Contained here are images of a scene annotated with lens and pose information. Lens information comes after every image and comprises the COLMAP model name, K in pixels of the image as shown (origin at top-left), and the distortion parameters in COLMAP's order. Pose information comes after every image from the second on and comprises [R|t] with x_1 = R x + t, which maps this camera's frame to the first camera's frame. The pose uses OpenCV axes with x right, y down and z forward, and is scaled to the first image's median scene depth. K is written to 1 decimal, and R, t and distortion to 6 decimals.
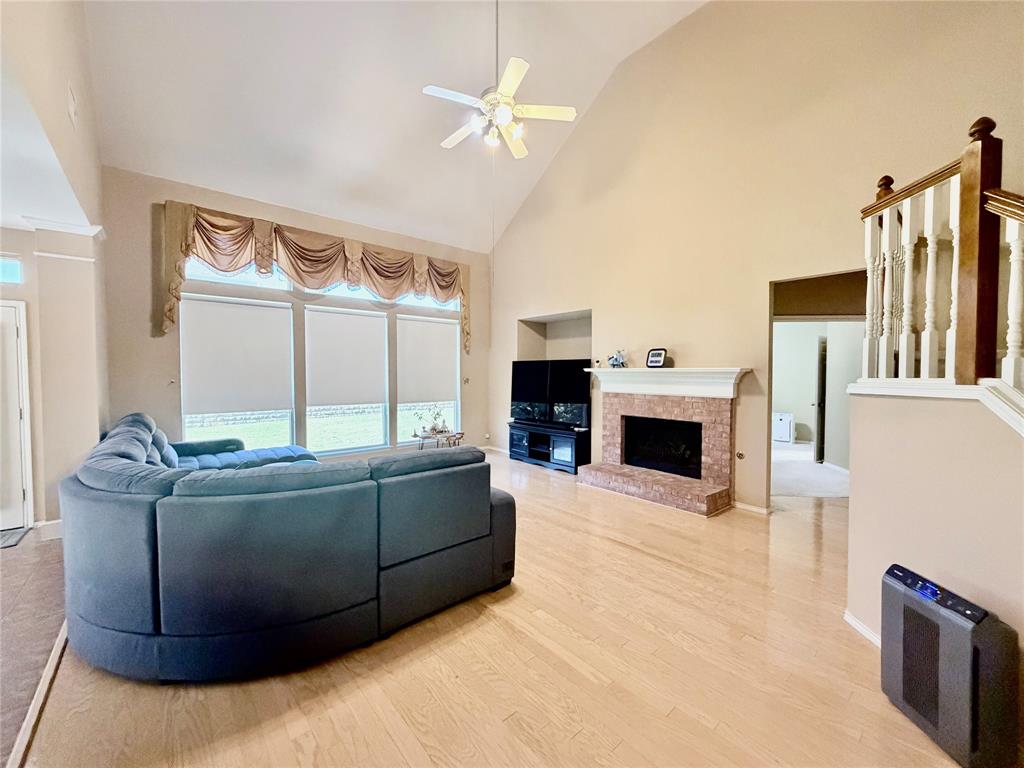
lens RADIAL K [[408.6, 0, 512.9], [0, 408.6, 381.2], [0, 0, 1]] dist [-0.002267, 0.000002]
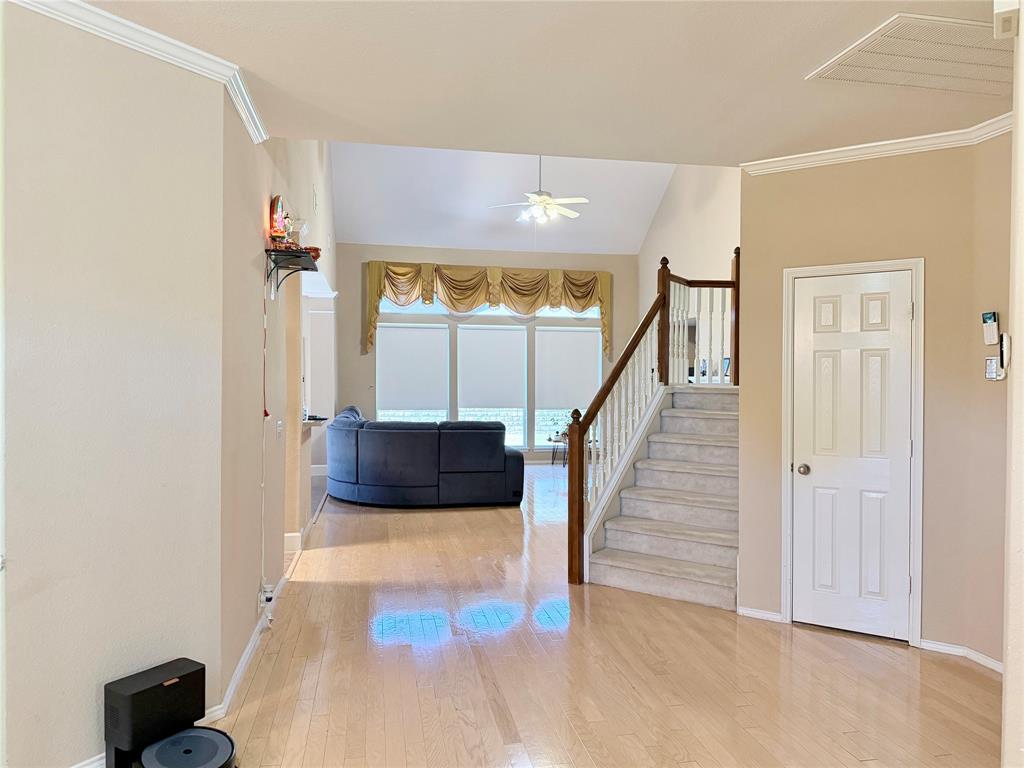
lens RADIAL K [[710.9, 0, 512.0], [0, 710.9, 384.0], [0, 0, 1]] dist [0.091381, -0.000041]
pose [[0.866356, 0.003336, -0.499415, 0.732358], [-0.012892, 0.999794, -0.015686, 0.022537], [0.499260, 0.020028, 0.866221, -0.801630]]
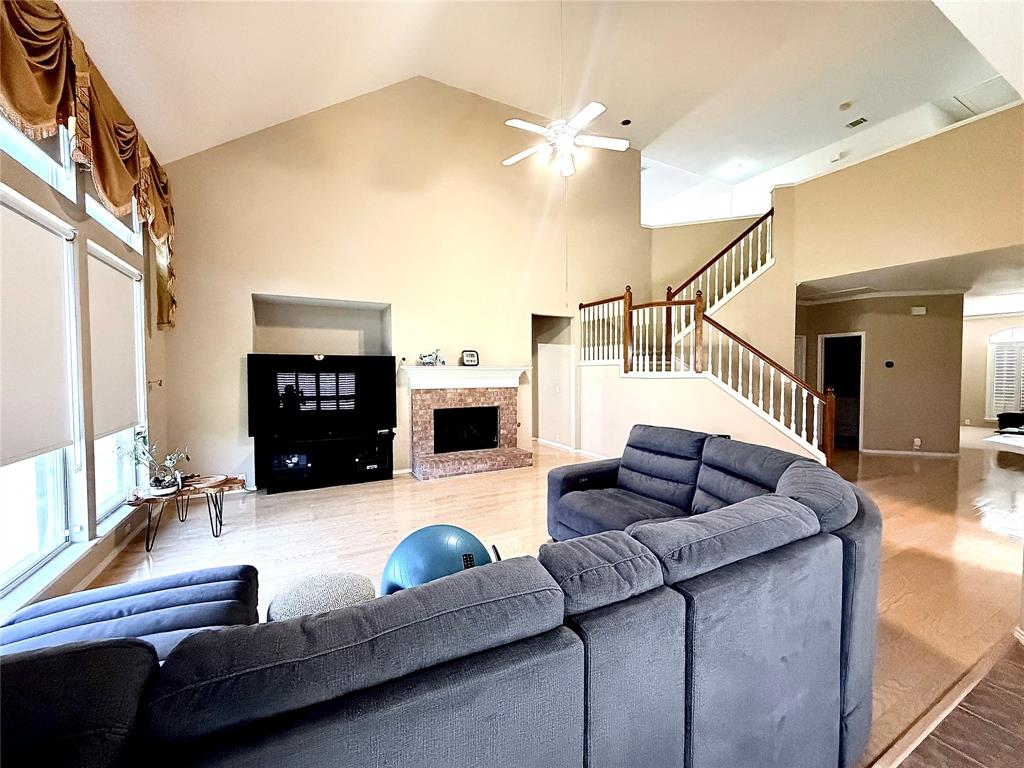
lens RADIAL K [[408.6, 0, 512.9], [0, 408.6, 381.2], [0, 0, 1]] dist [-0.002267, 0.000002]
pose [[0.211425, -0.028110, 0.976990, -0.755583], [0.022218, 0.999466, 0.023949, -0.012750], [-0.977142, 0.016644, 0.211937, 0.571485]]
